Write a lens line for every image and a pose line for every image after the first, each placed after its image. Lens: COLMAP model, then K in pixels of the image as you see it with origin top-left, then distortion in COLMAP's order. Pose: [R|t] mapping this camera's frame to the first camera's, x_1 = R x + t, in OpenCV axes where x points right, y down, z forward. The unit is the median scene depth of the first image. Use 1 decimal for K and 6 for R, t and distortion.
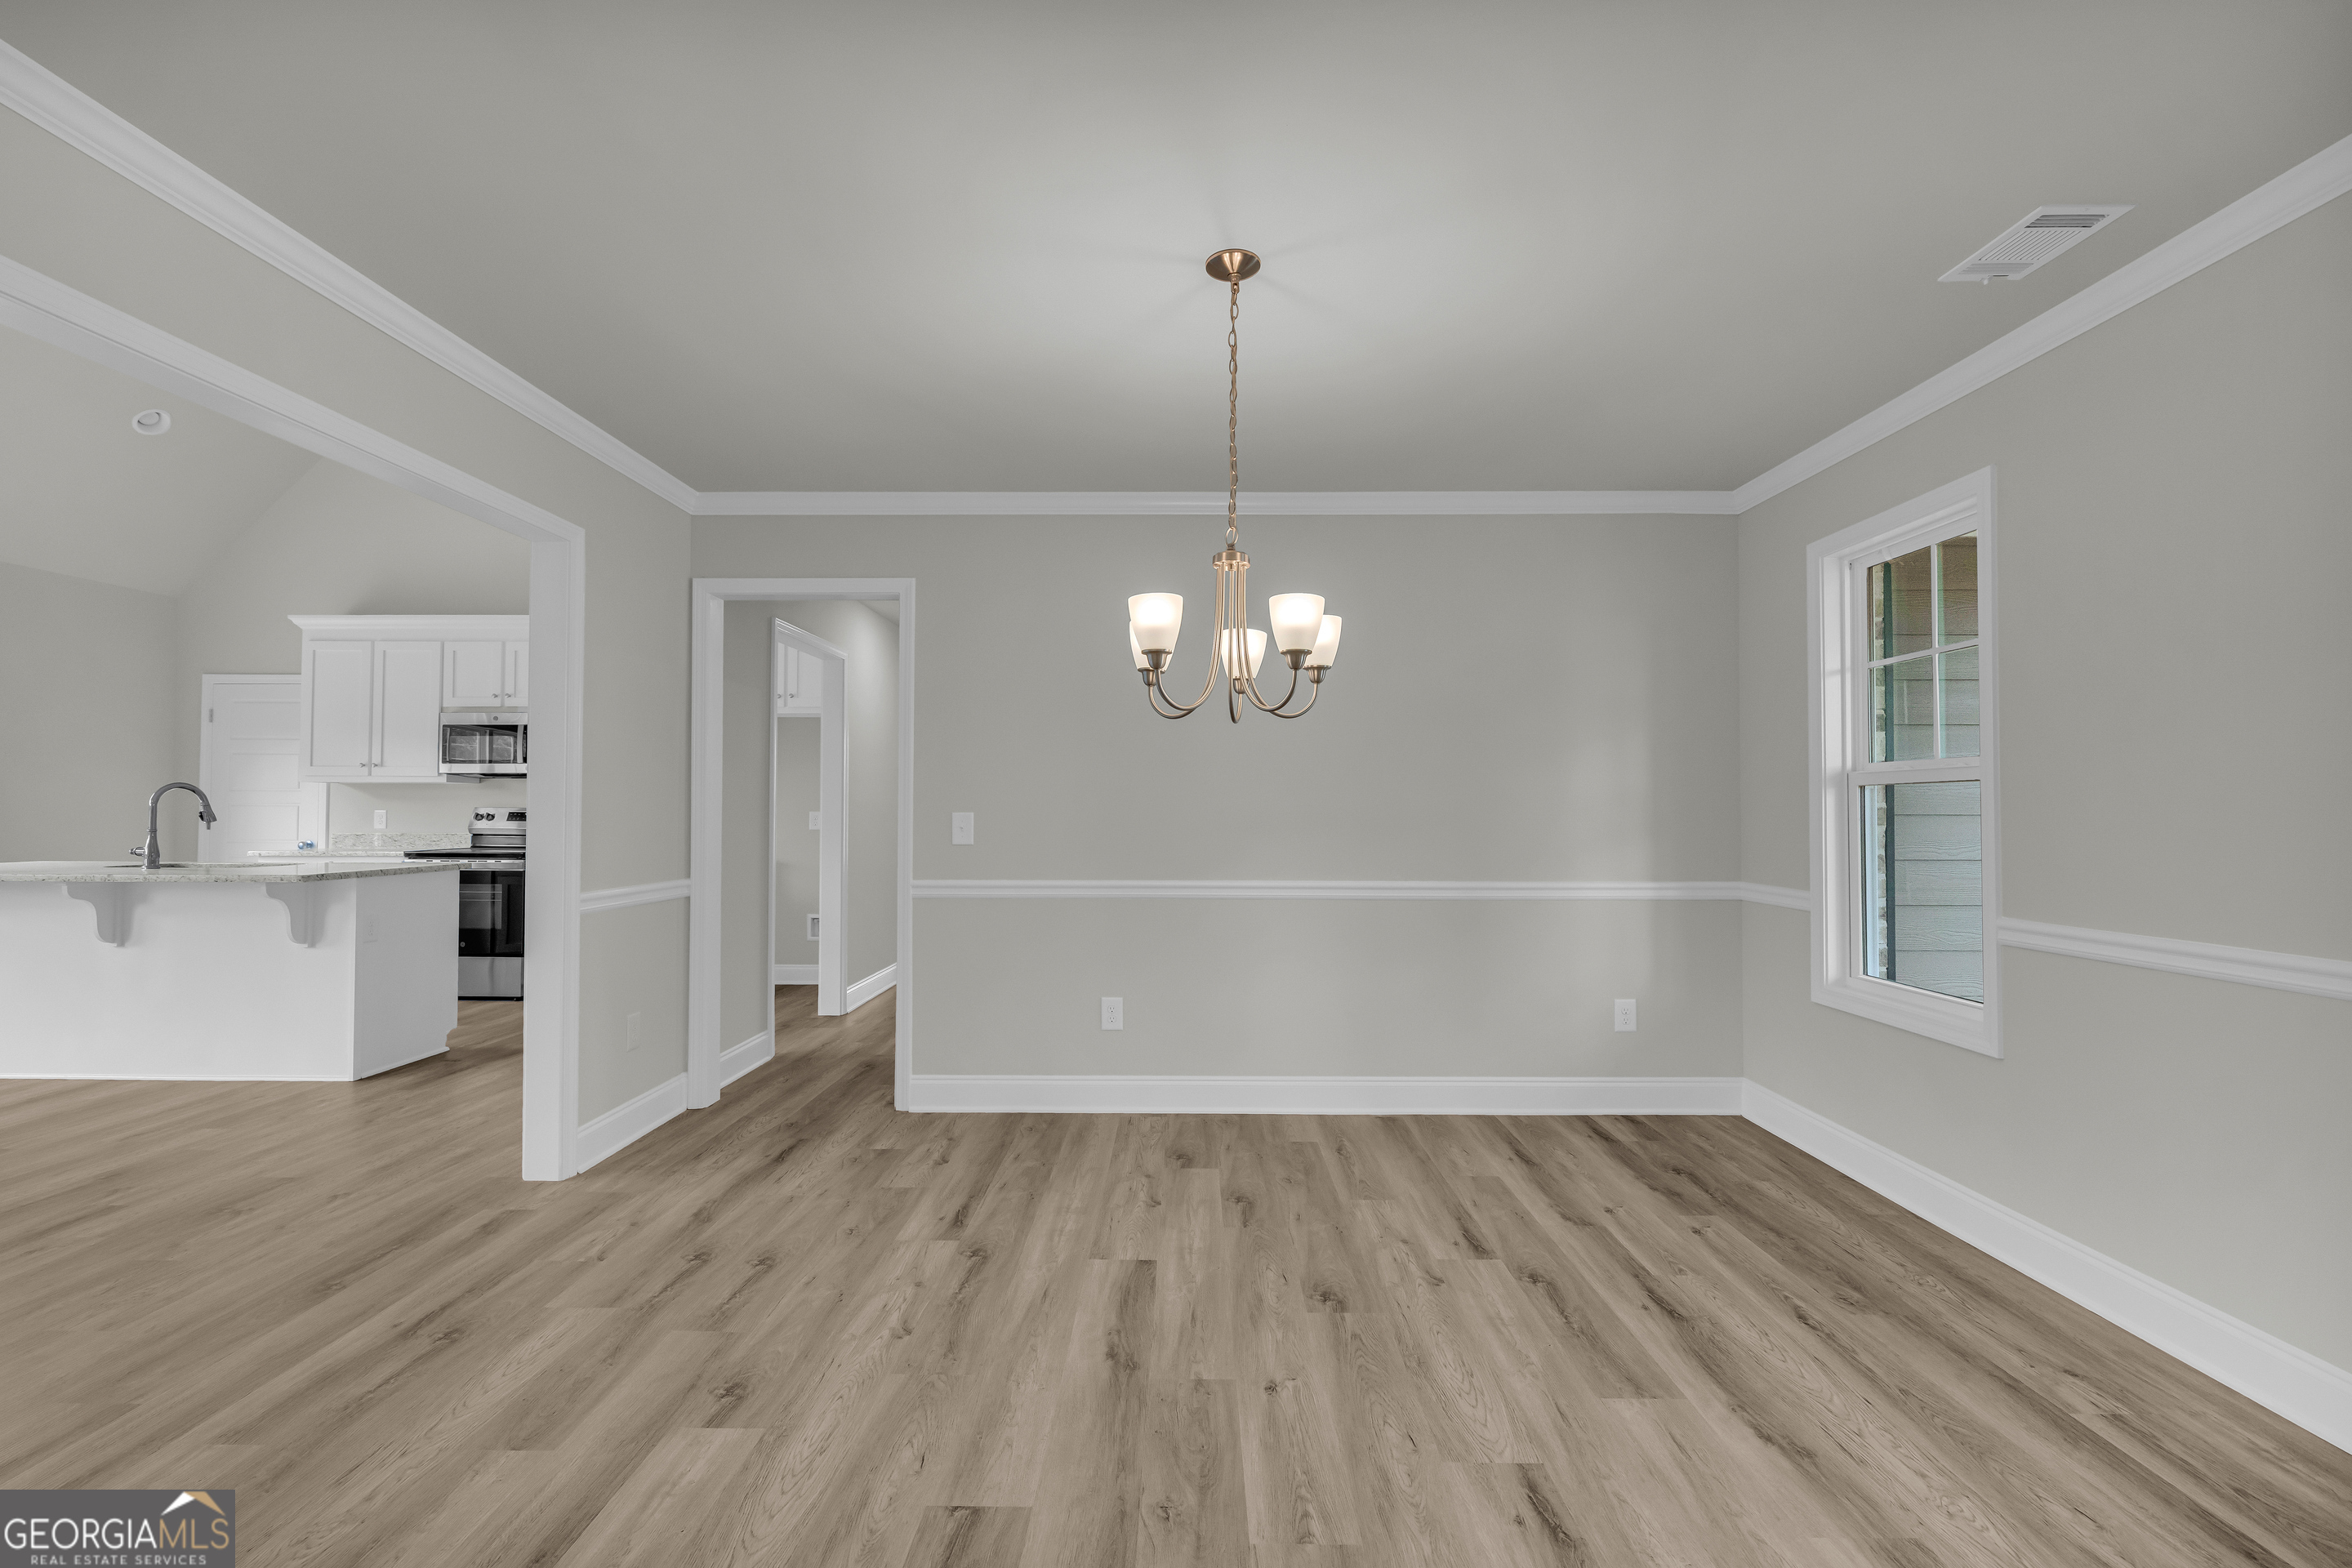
lens RADIAL K [[983.1, 0, 1164.3], [0, 983.1, 795.6], [0, 0, 1]] dist [-0.004506, 0.001217]
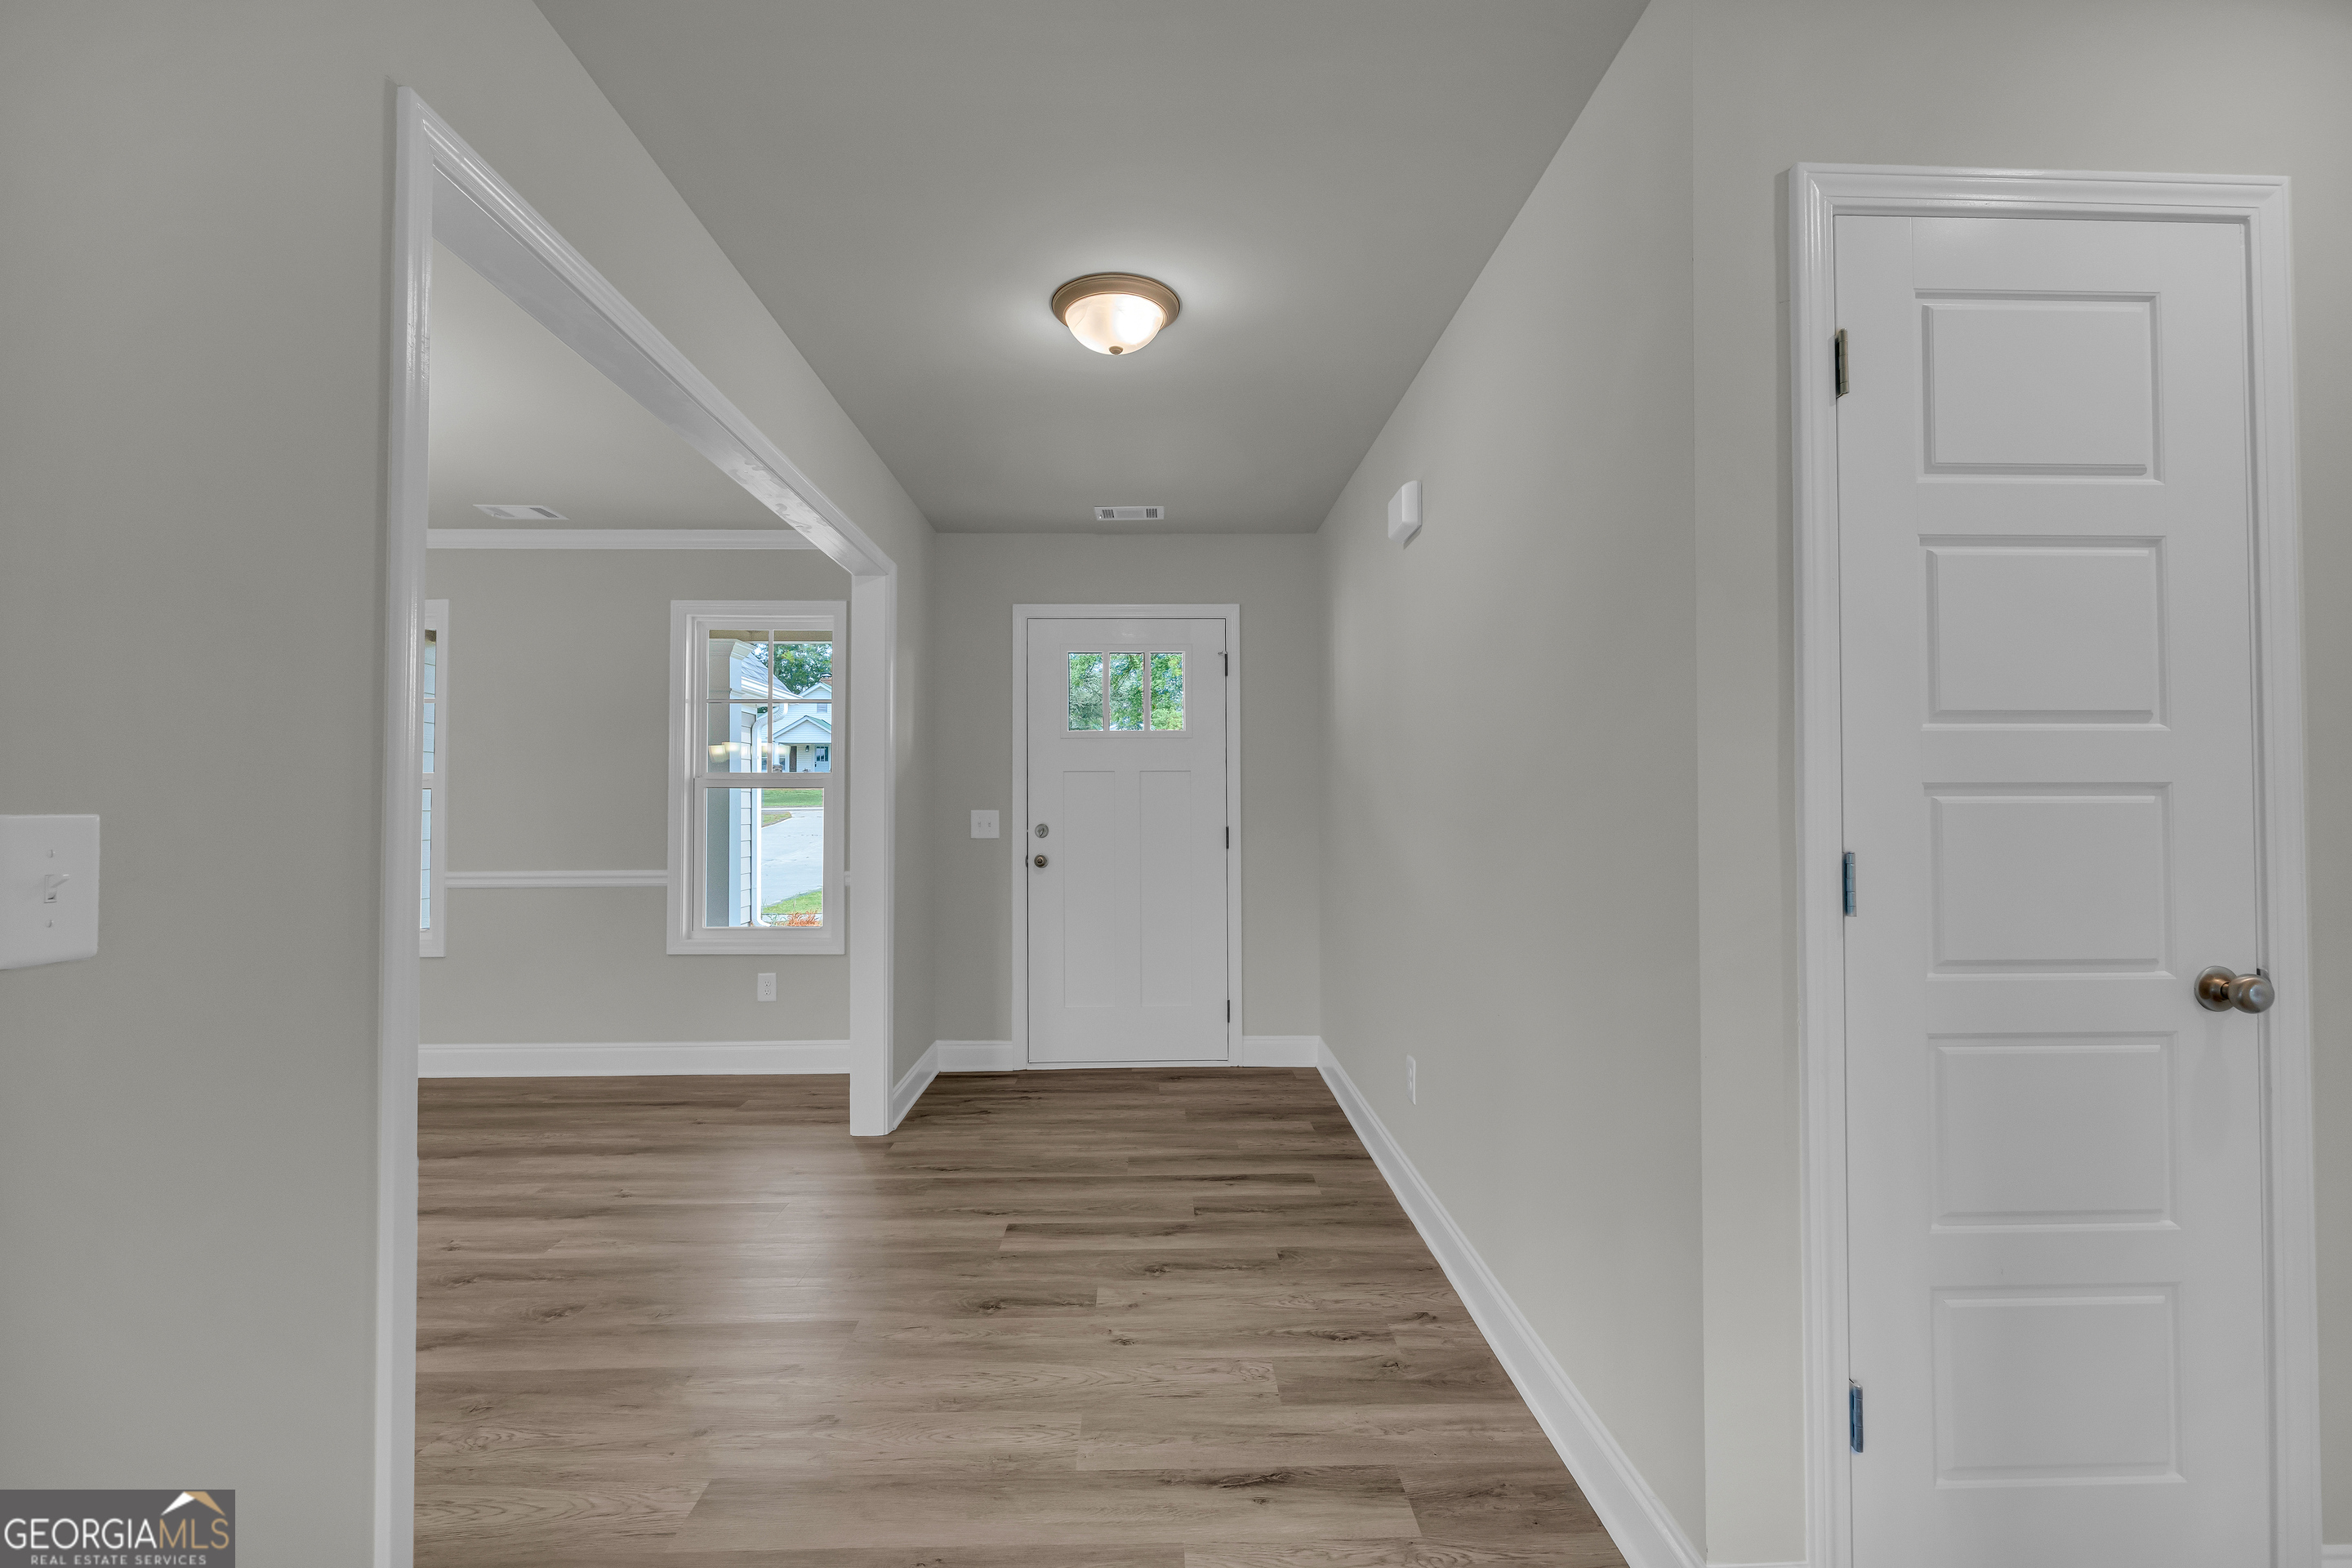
lens RADIAL K [[1021.9, 0, 1197.7], [0, 1021.9, 796.2], [0, 0, 1]] dist [-0.013287, 0.000527]
pose [[-0.060298, 0.006774, 0.998157, -0.375502], [-0.013384, 0.999882, -0.007594, -0.002011], [-0.998091, -0.013817, -0.060201, -0.067516]]
